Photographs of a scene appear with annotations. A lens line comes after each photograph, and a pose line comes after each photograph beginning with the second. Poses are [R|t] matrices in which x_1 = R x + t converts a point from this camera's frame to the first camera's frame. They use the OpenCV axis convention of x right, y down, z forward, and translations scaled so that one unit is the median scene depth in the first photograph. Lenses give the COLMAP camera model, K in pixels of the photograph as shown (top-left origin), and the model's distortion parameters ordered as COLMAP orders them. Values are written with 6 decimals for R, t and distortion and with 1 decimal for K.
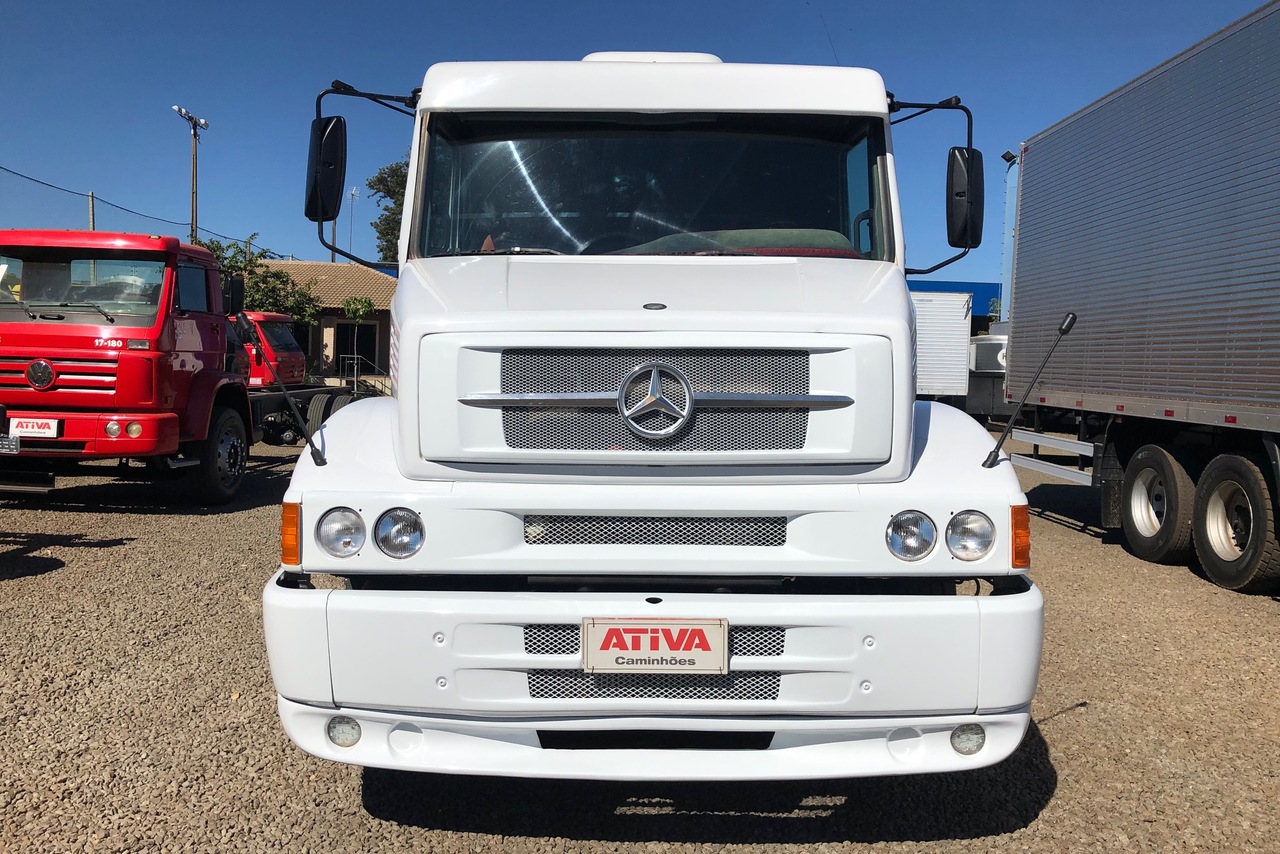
lens RADIAL K [[1042.0, 0, 641.0], [0, 1042.0, 426.3], [0, 0, 1]] dist [0.041335, -0.038061]
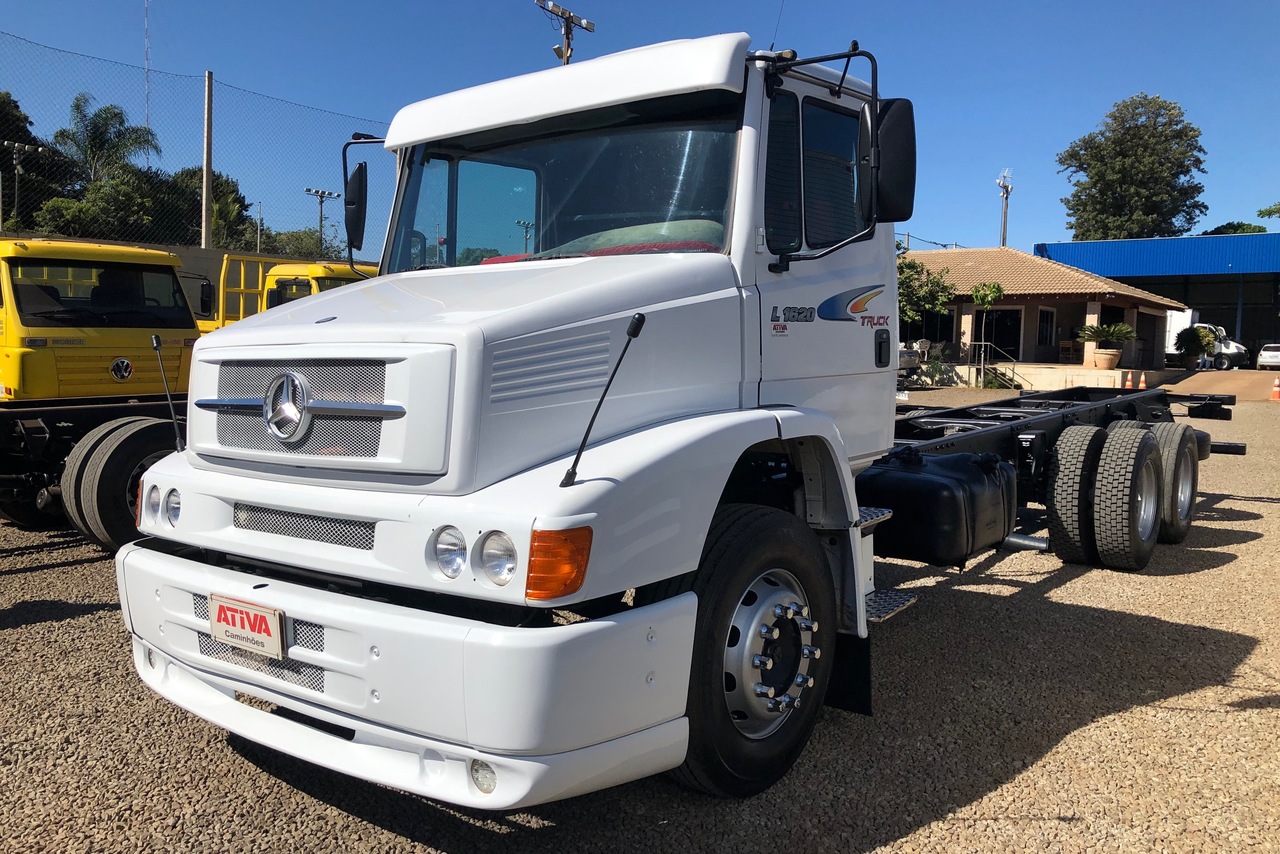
lens RADIAL K [[1042.0, 0, 639.6], [0, 1042.0, 426.0], [0, 0, 1]] dist [0.041335, -0.038061]
pose [[0.789212, 0.029211, -0.613425, 0.982624], [-0.021173, 0.999569, 0.020358, -0.034963], [0.613755, -0.003079, 0.789490, 0.348914]]
